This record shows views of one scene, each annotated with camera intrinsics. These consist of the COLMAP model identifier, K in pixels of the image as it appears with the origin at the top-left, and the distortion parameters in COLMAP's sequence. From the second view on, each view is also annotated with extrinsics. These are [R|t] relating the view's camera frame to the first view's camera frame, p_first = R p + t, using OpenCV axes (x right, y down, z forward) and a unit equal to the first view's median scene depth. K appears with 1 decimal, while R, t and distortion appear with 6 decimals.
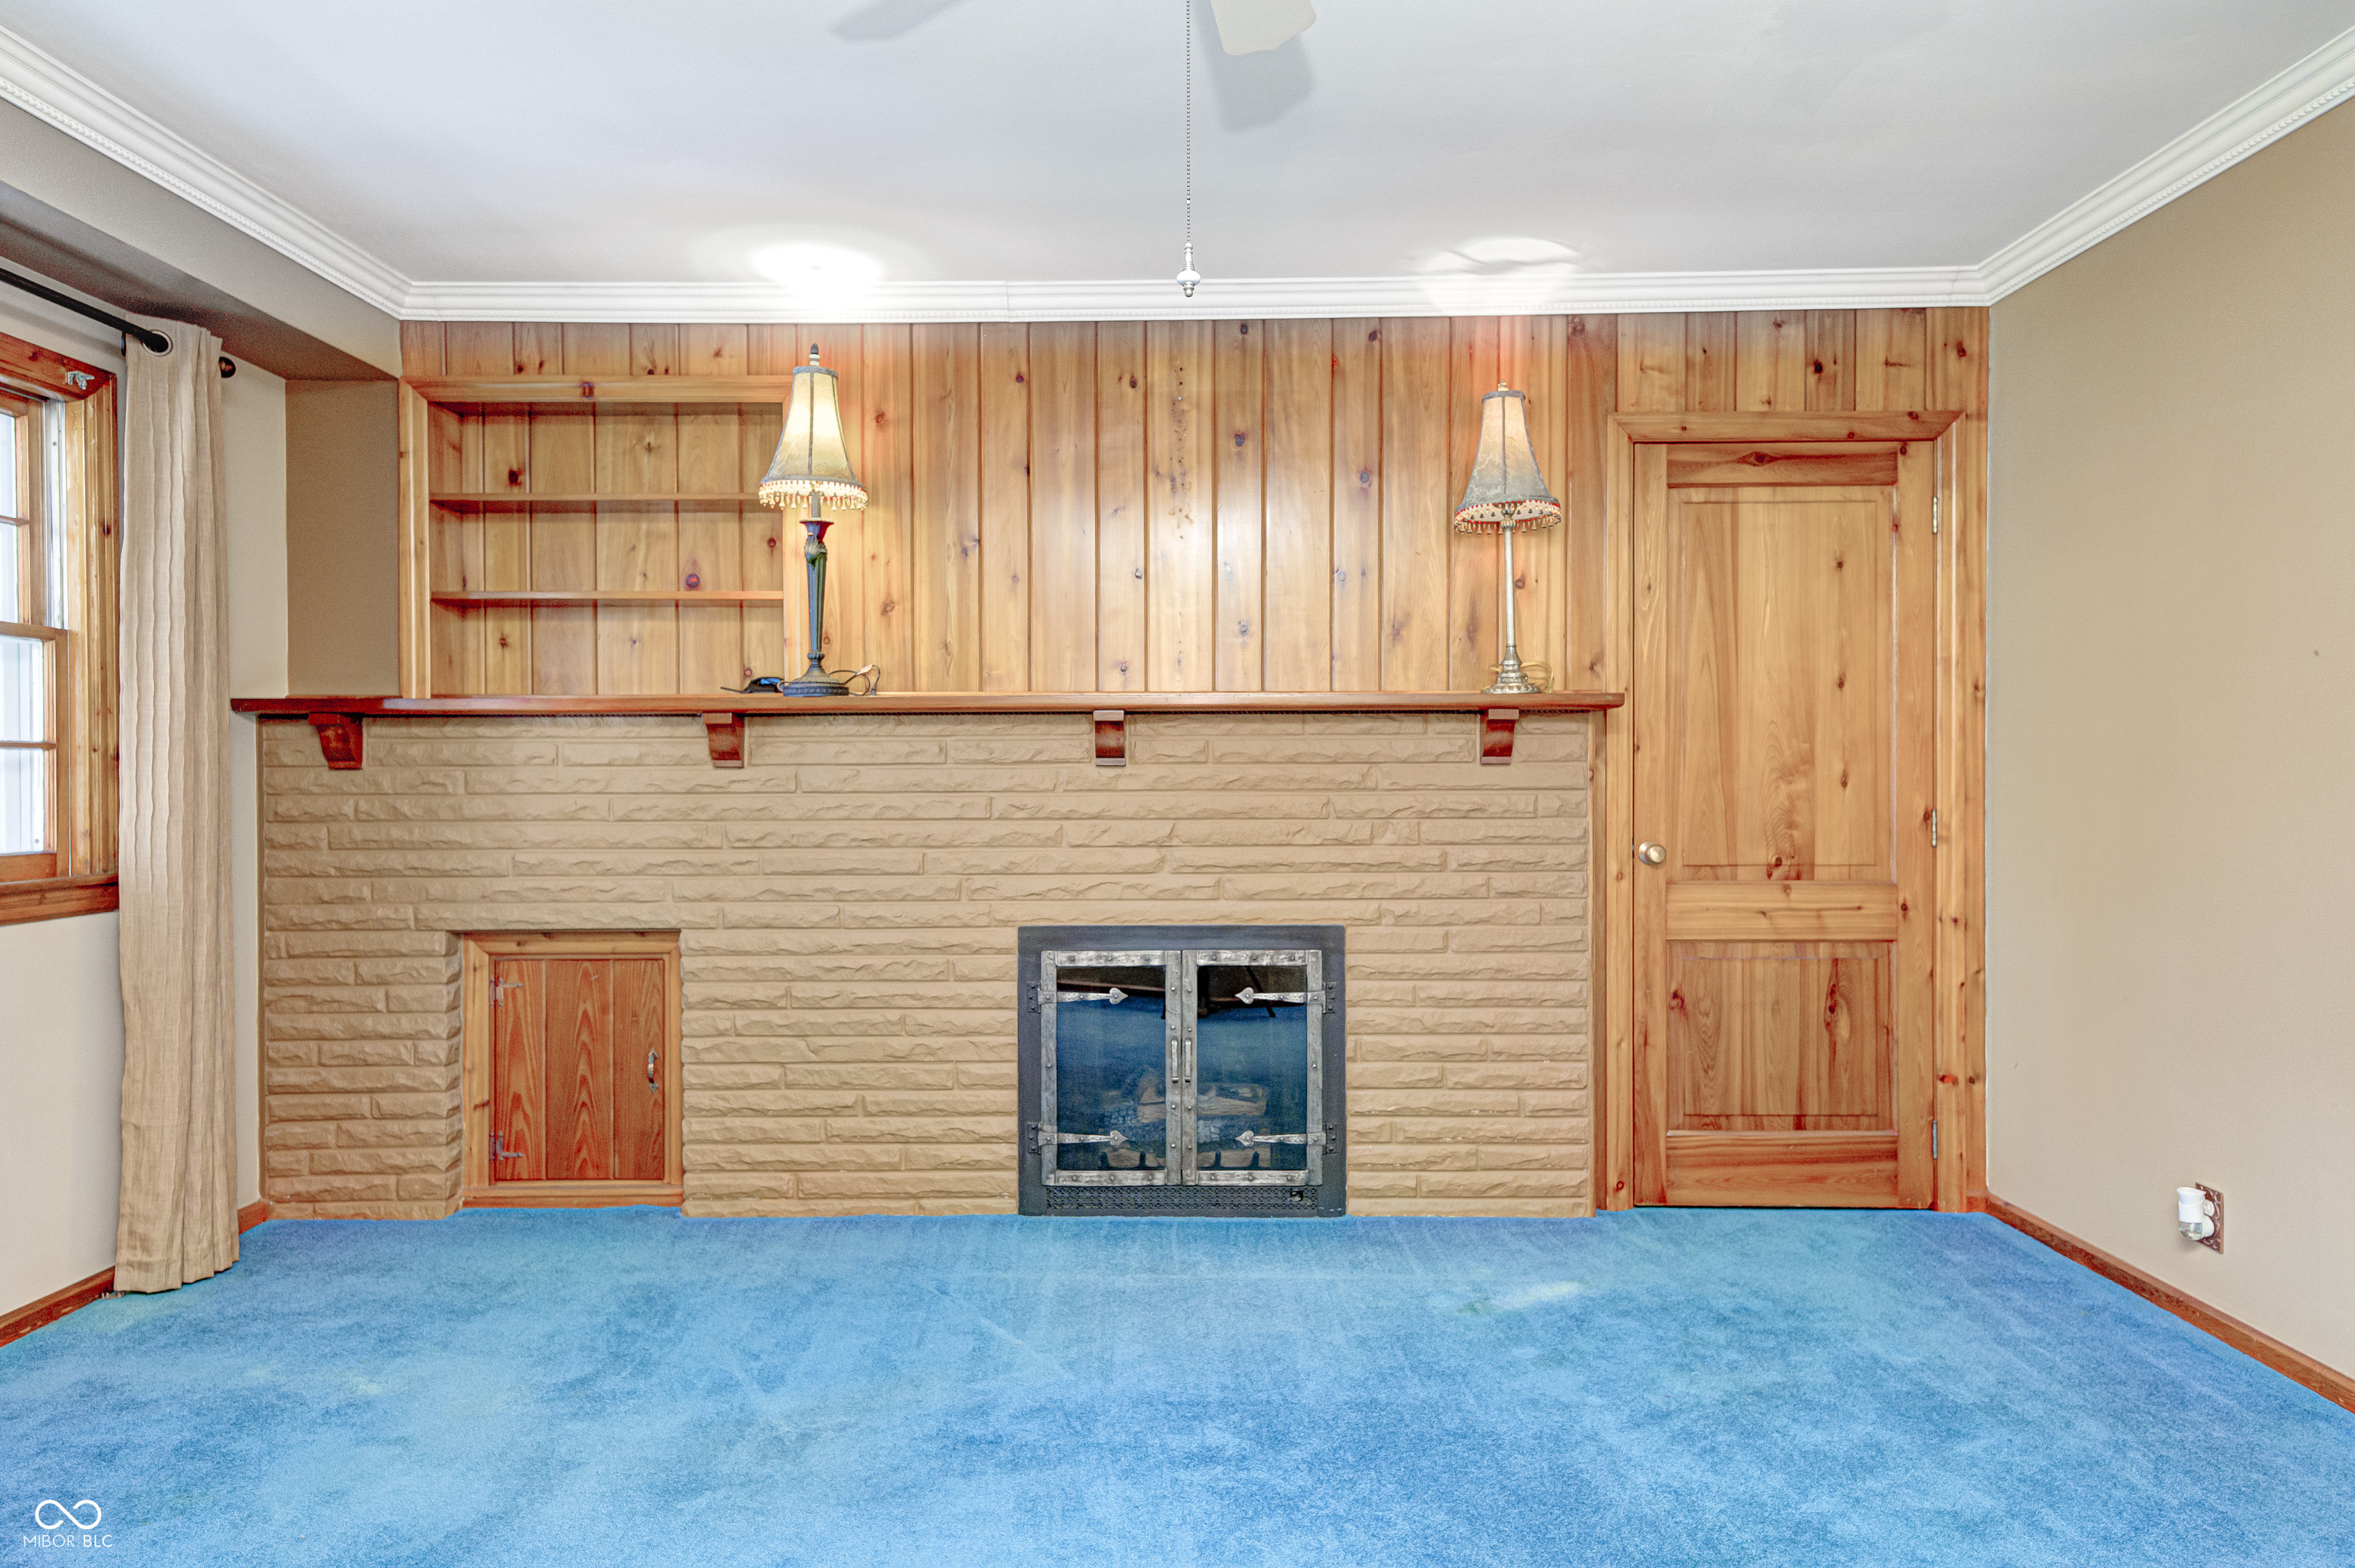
lens RADIAL K [[1526.5, 0, 1178.5], [0, 1526.5, 787.8], [0, 0, 1]] dist [0.024693, -0.005284]
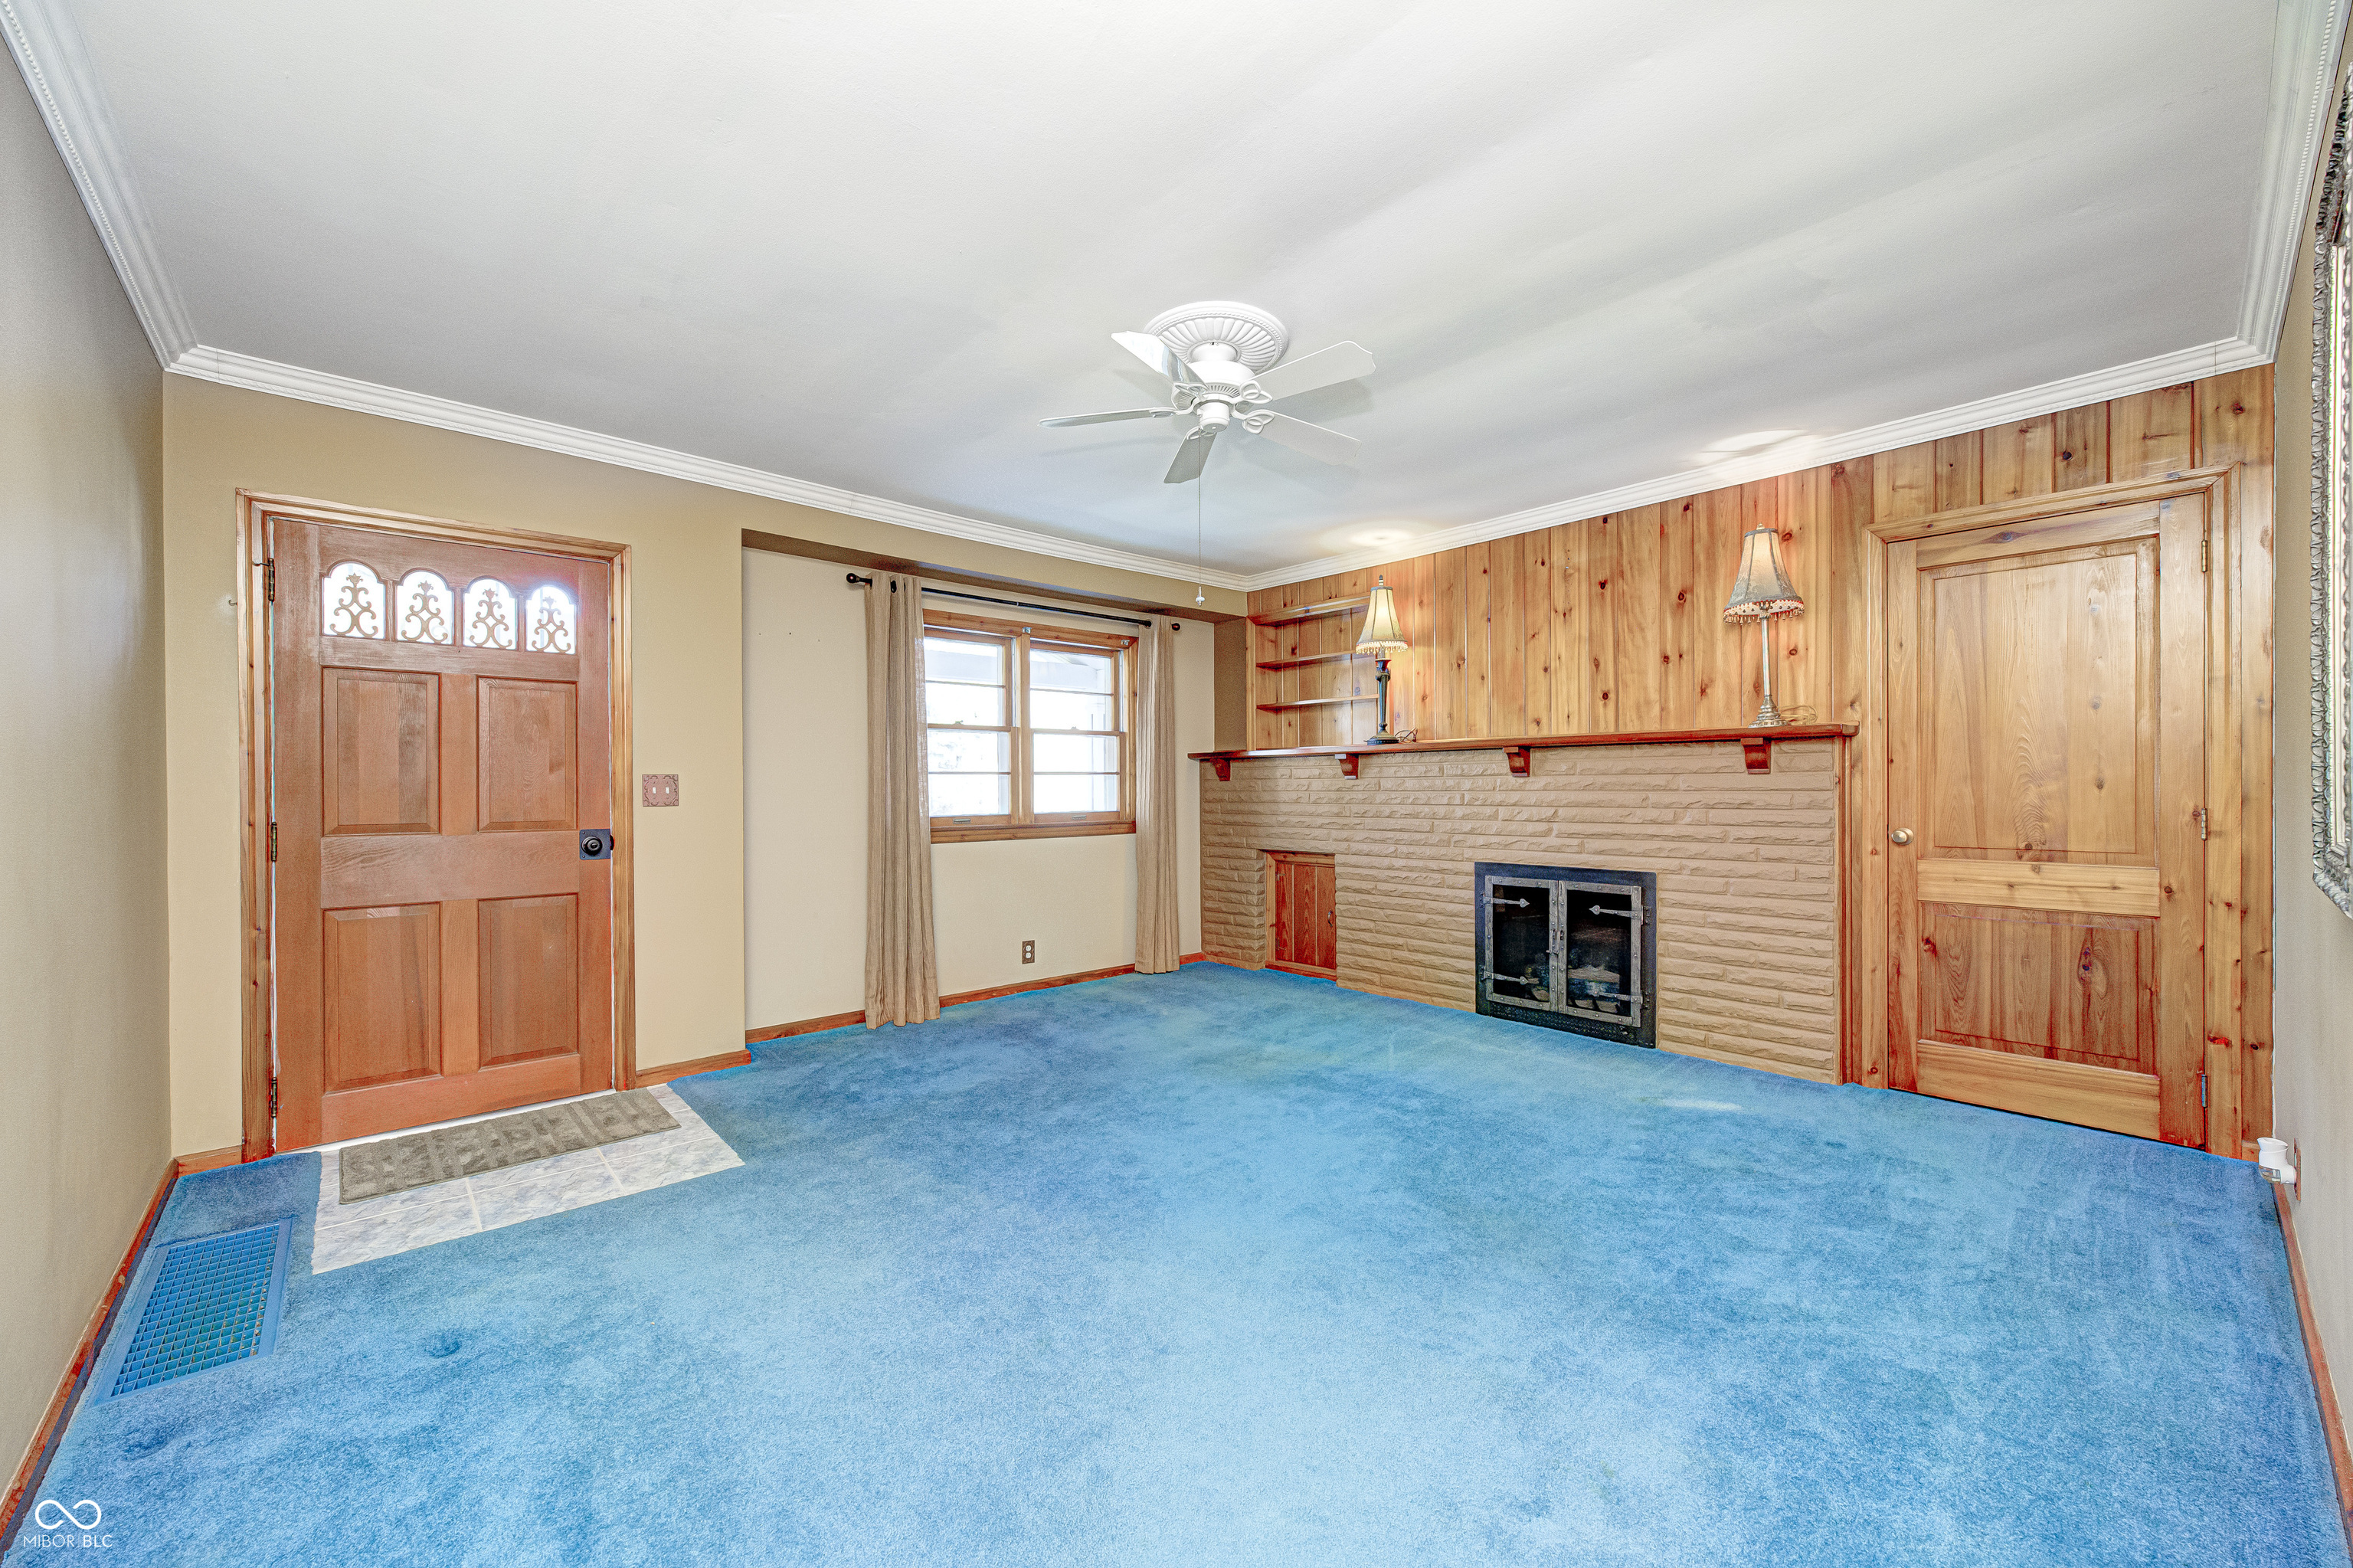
lens RADIAL K [[925.2, 0, 1168.6], [0, 925.2, 789.3], [0, 0, 1]] dist [-0.006882, 0.002559]
pose [[0.670912, 0.001645, -0.741535, 0.490227], [-0.000471, 0.999998, 0.001792, -0.001142], [0.741537, -0.000853, 0.670911, -0.054671]]
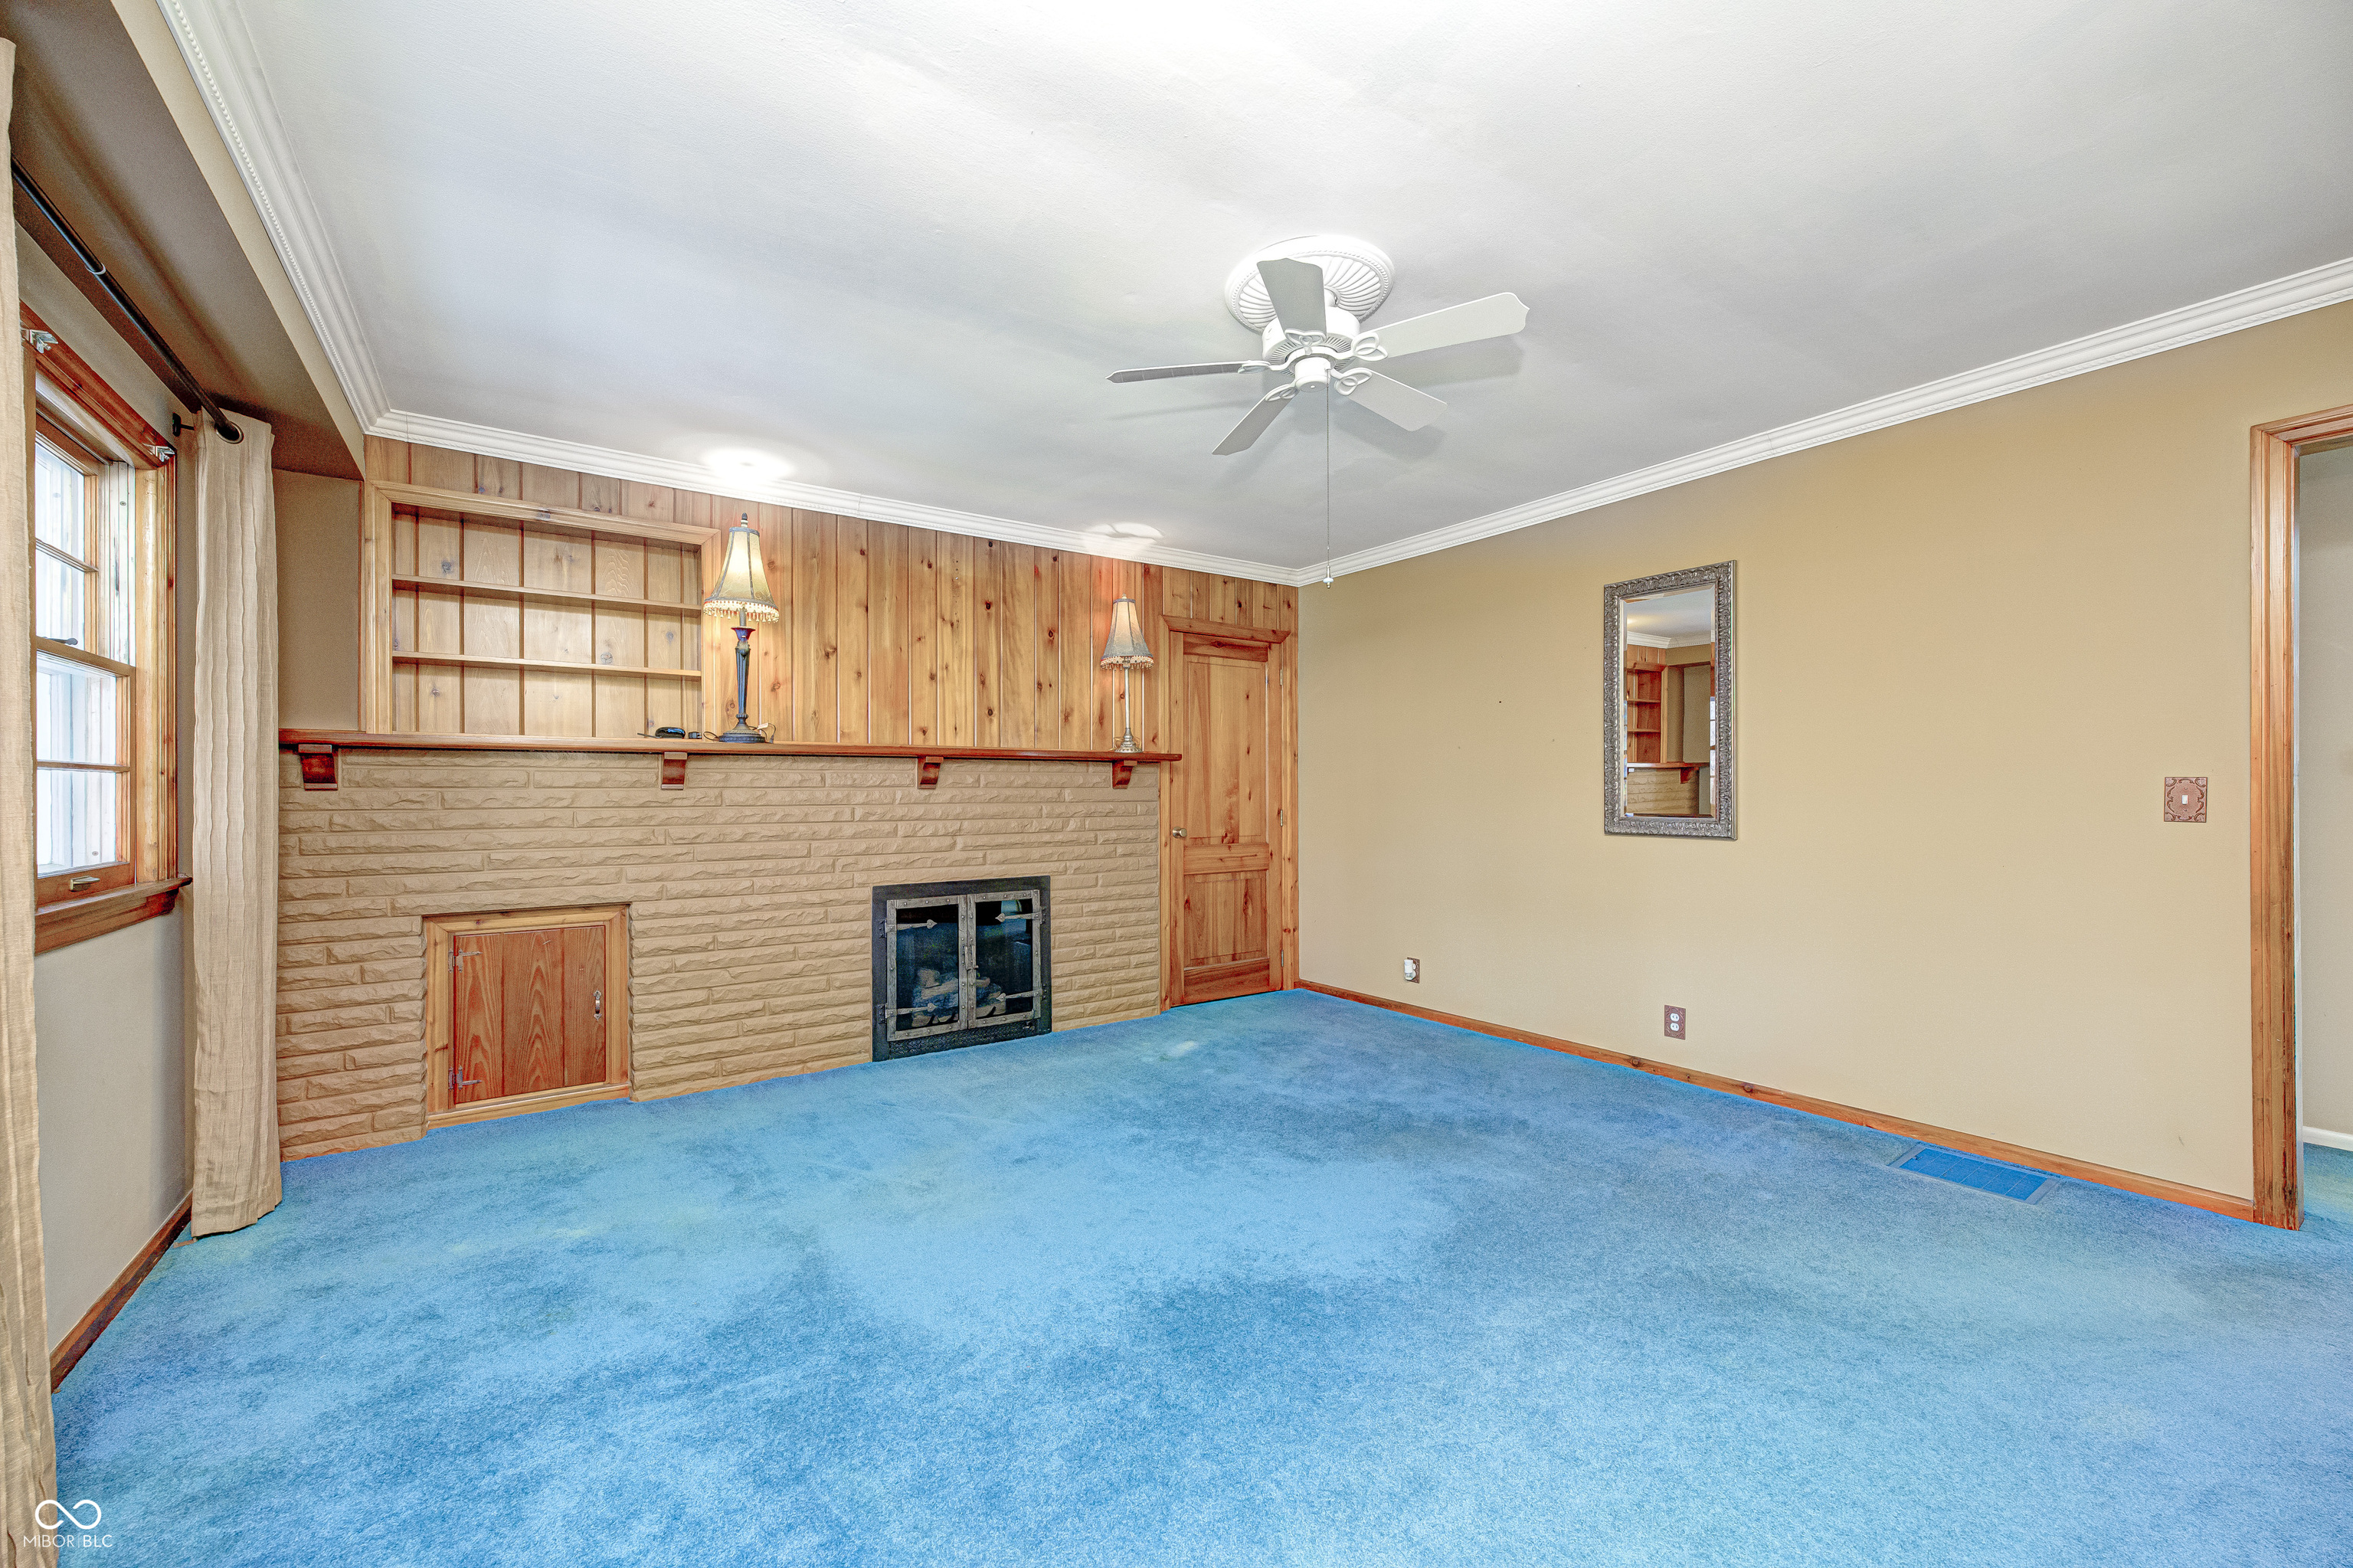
lens RADIAL K [[925.2, 0, 1180.0], [0, 925.2, 792.8], [0, 0, 1]] dist [-0.006882, 0.002559]
pose [[0.812265, 0.000189, 0.583289, -0.414393], [0.006073, 0.999943, -0.008782, 0.000869], [-0.583257, 0.010676, 0.812218, -0.001841]]
